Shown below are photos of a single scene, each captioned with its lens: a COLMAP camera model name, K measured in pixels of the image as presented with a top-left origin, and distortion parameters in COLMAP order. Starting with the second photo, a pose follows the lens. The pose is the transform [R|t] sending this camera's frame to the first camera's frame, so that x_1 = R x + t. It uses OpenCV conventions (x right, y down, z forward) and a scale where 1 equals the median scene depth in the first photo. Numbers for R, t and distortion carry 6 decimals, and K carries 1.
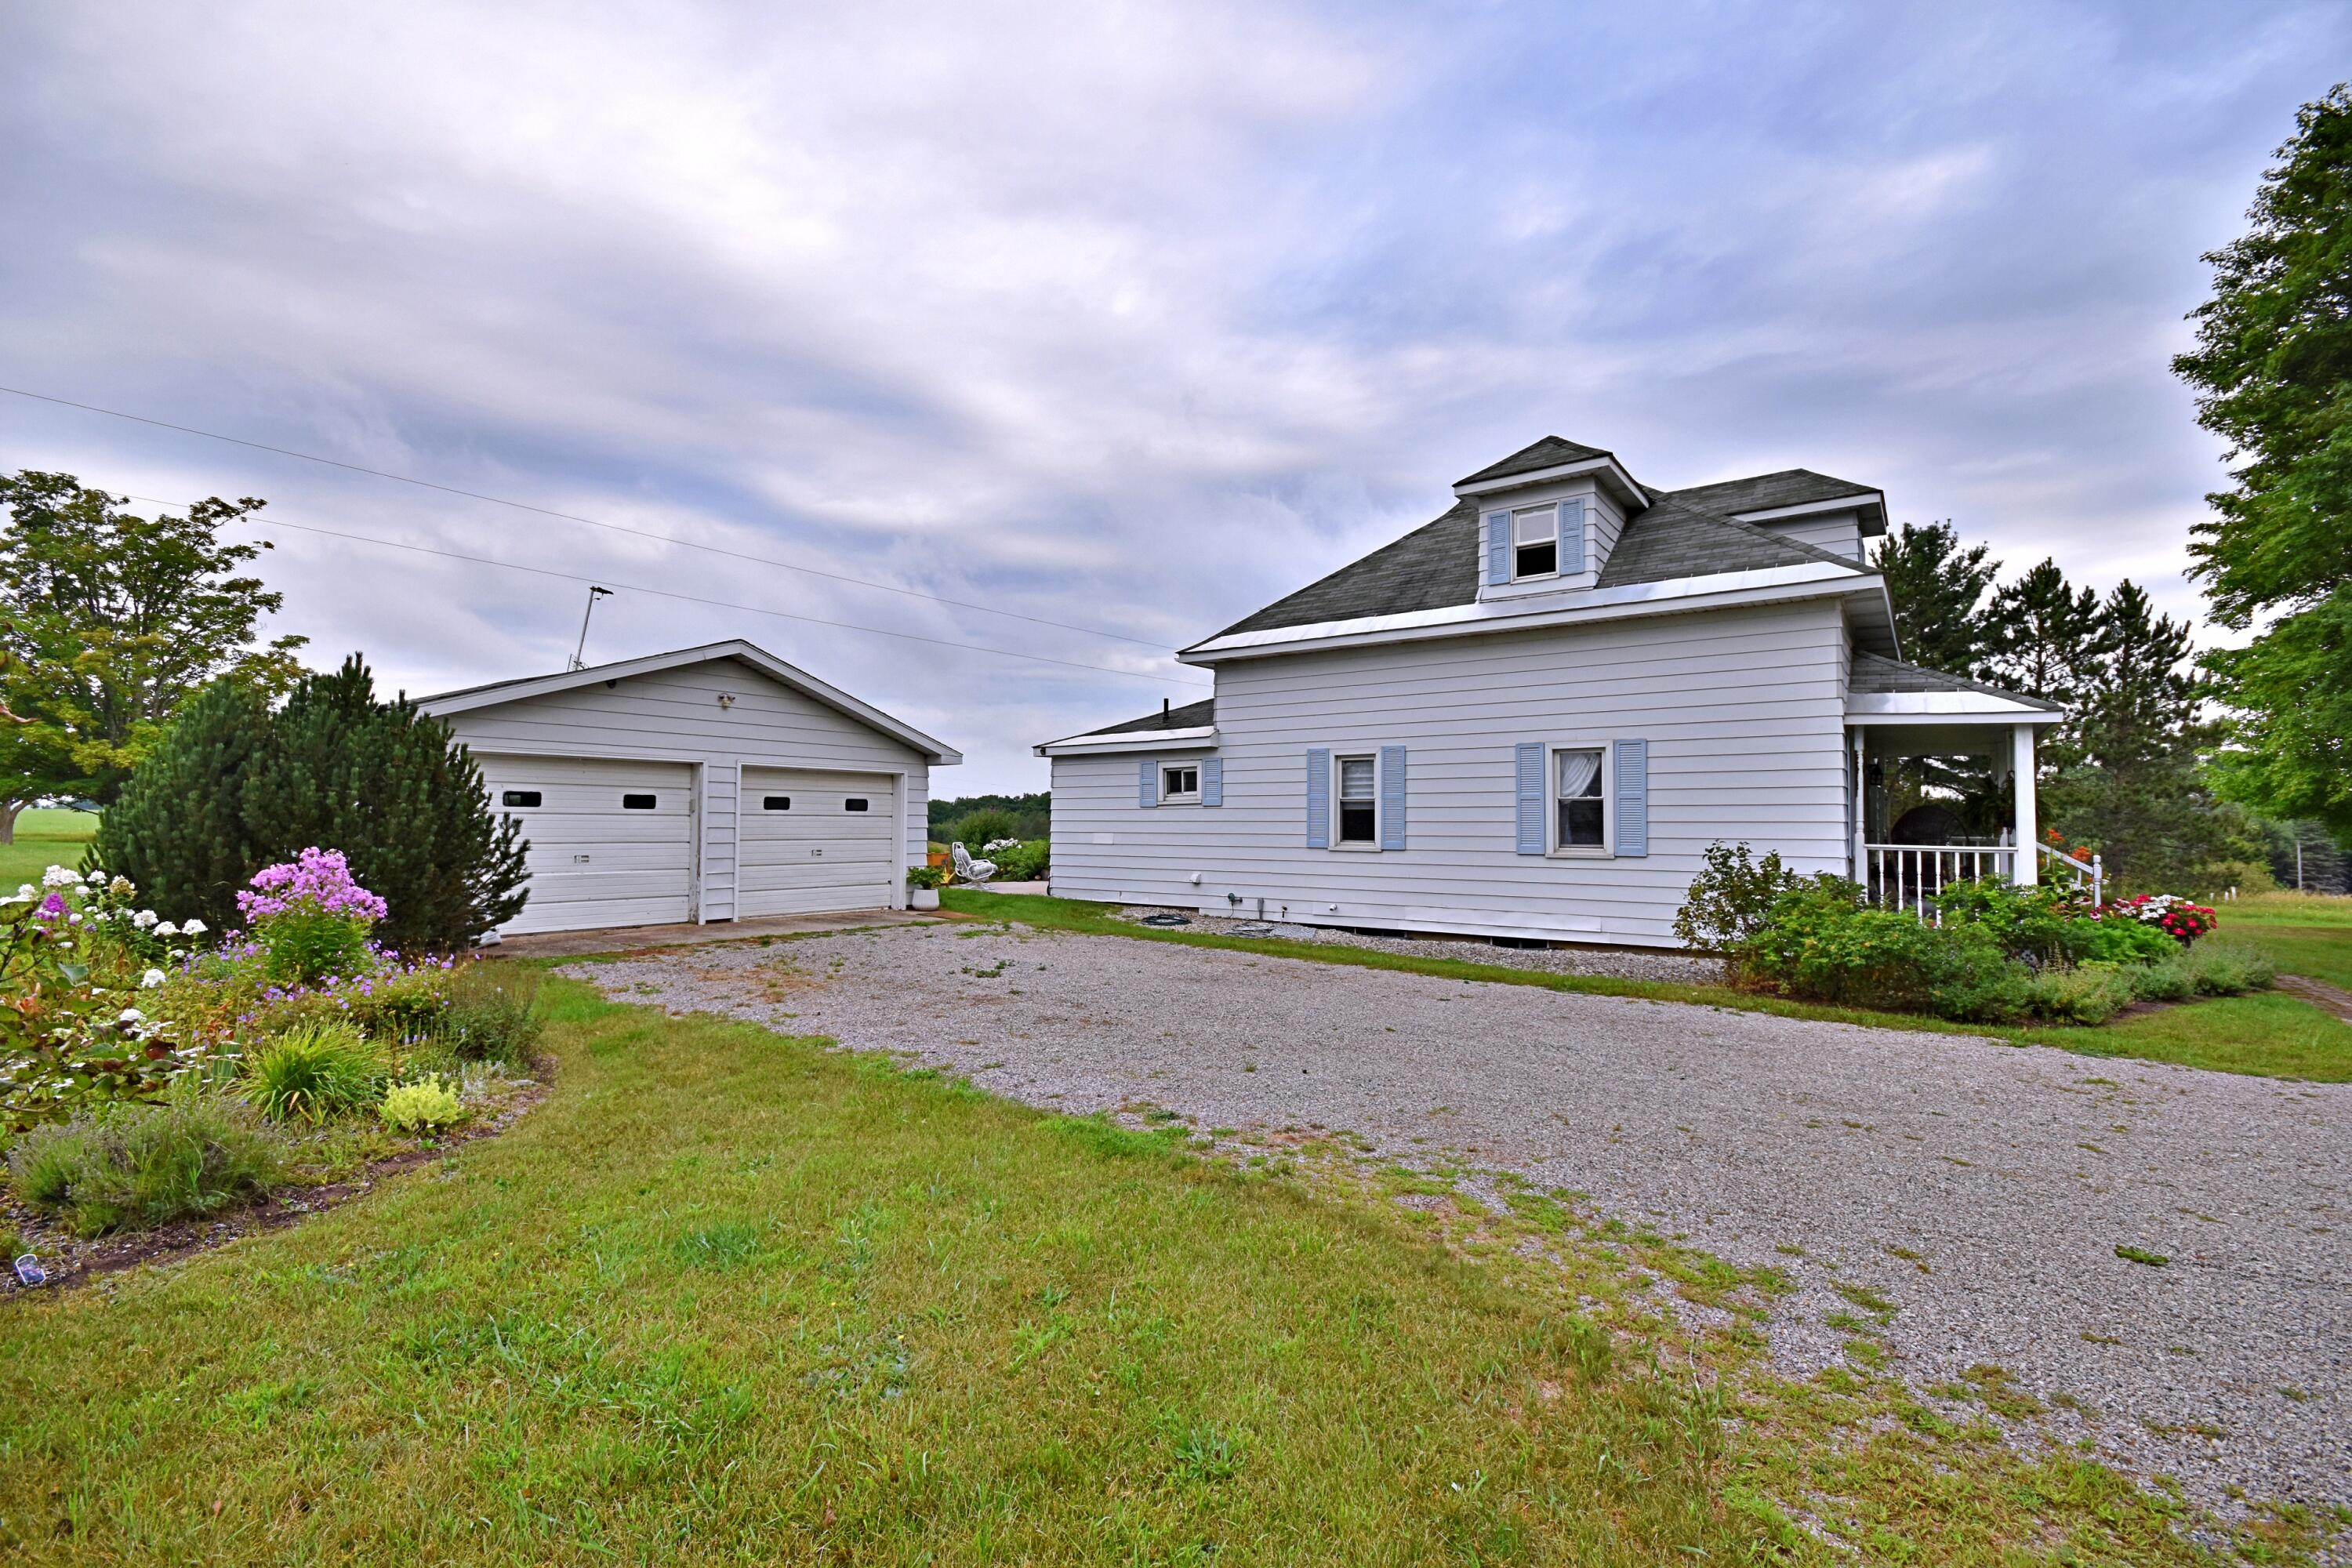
lens RADIAL K [[1028.9, 0, 1112.3], [0, 1028.9, 738.7], [0, 0, 1]] dist [0.005977, -0.007962]
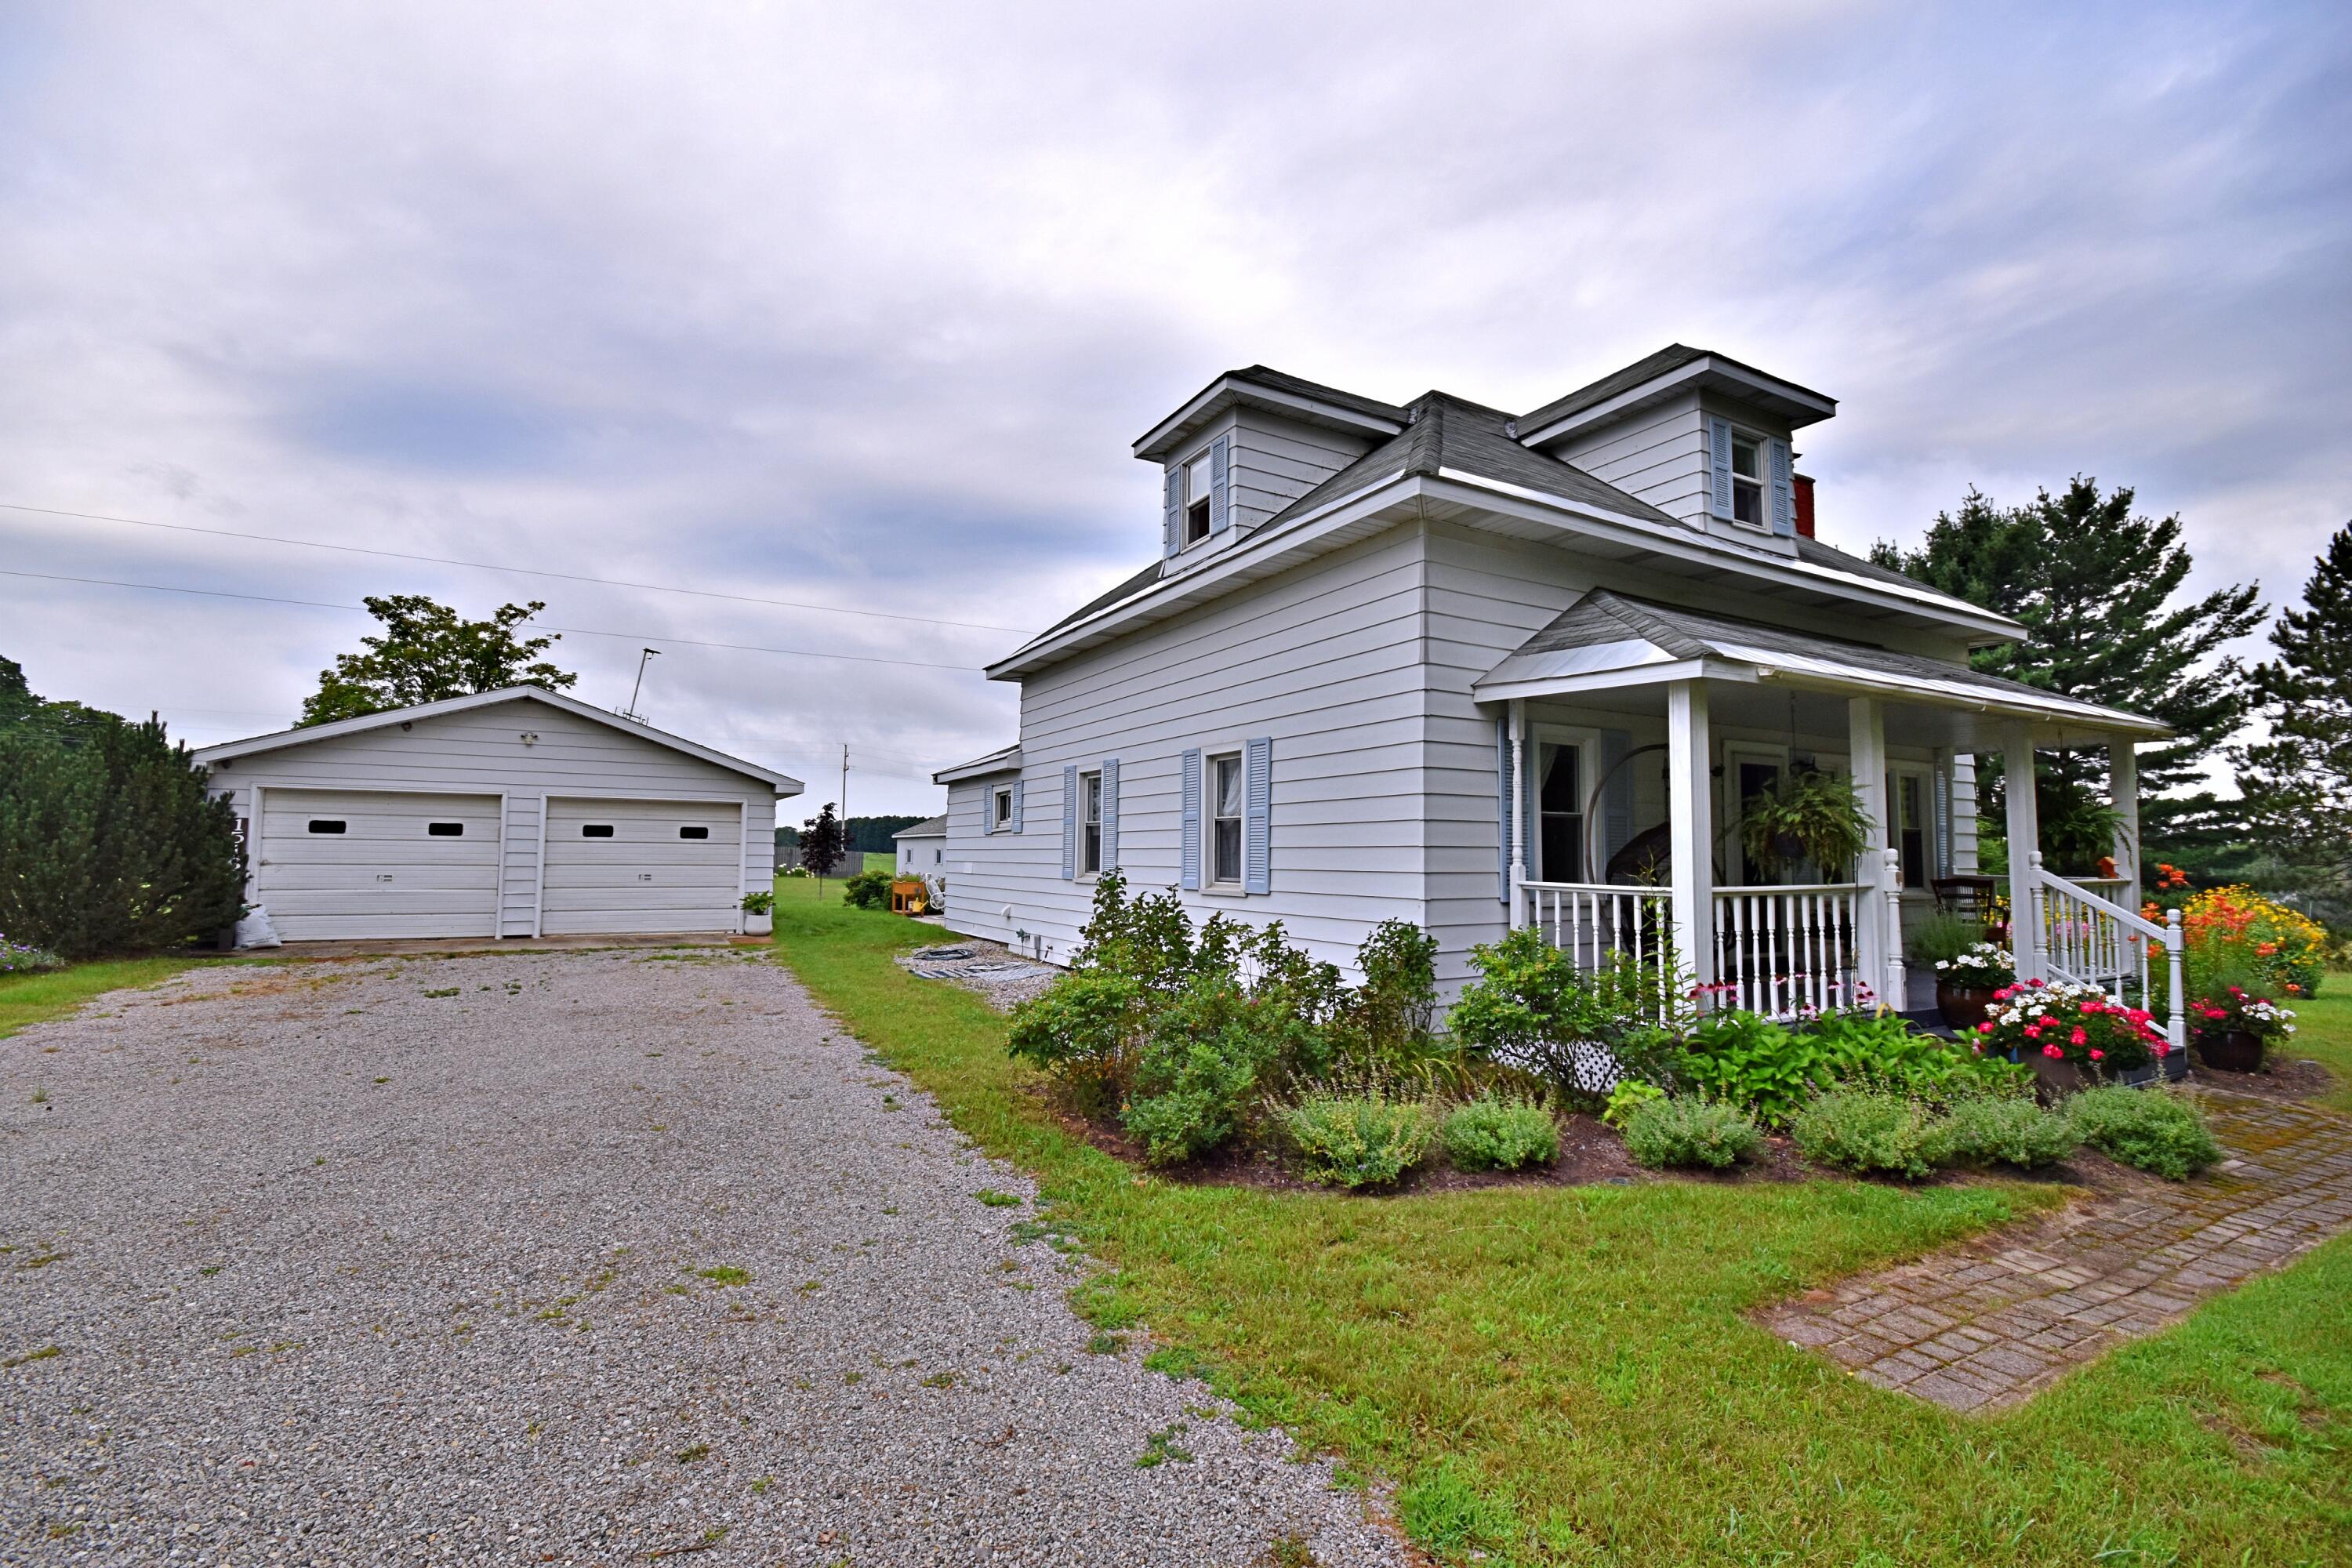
lens RADIAL K [[1028.9, 0, 1173.8], [0, 1028.9, 792.0], [0, 0, 1]] dist [0.005977, -0.007962]
pose [[0.907808, -0.021610, -0.418829, 0.635356], [0.027526, 0.999588, 0.008088, 0.026308], [0.418482, -0.018871, 0.908029, 0.235394]]
